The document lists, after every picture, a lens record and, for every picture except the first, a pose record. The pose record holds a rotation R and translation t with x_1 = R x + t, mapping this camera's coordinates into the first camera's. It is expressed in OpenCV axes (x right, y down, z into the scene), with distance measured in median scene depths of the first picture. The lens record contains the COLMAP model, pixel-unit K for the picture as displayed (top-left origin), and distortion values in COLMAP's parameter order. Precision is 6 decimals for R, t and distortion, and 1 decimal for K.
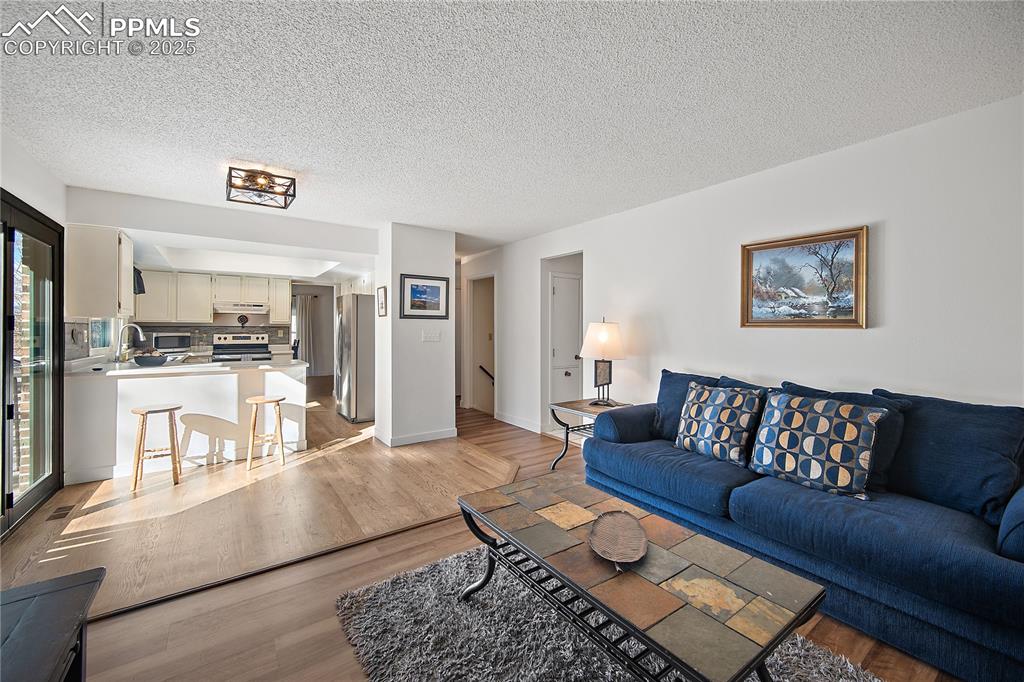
lens RADIAL K [[406.8, 0, 513.0], [0, 406.8, 331.6], [0, 0, 1]] dist [-0.000612, -0.000037]
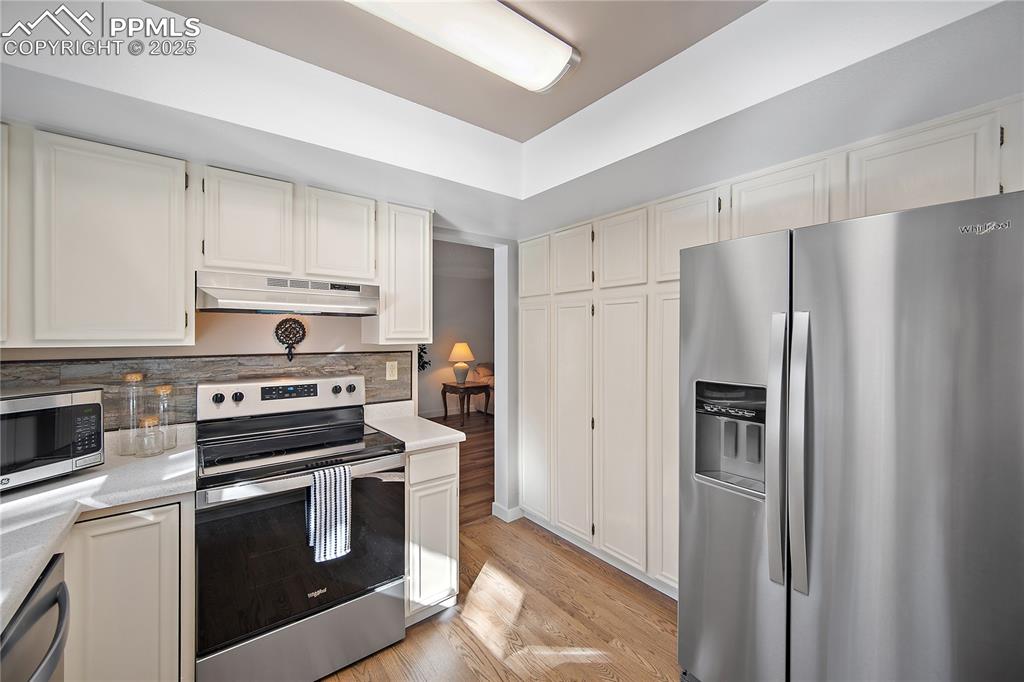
lens RADIAL K [[406.8, 0, 511.6], [0, 406.8, 341.3], [0, 0, 1]] dist [-0.000612, -0.000037]
pose [[0.998319, -0.004148, 0.057806, -0.524666], [0.003687, 0.999961, 0.008074, -0.024770], [-0.057837, -0.007847, 0.998295, 0.692858]]
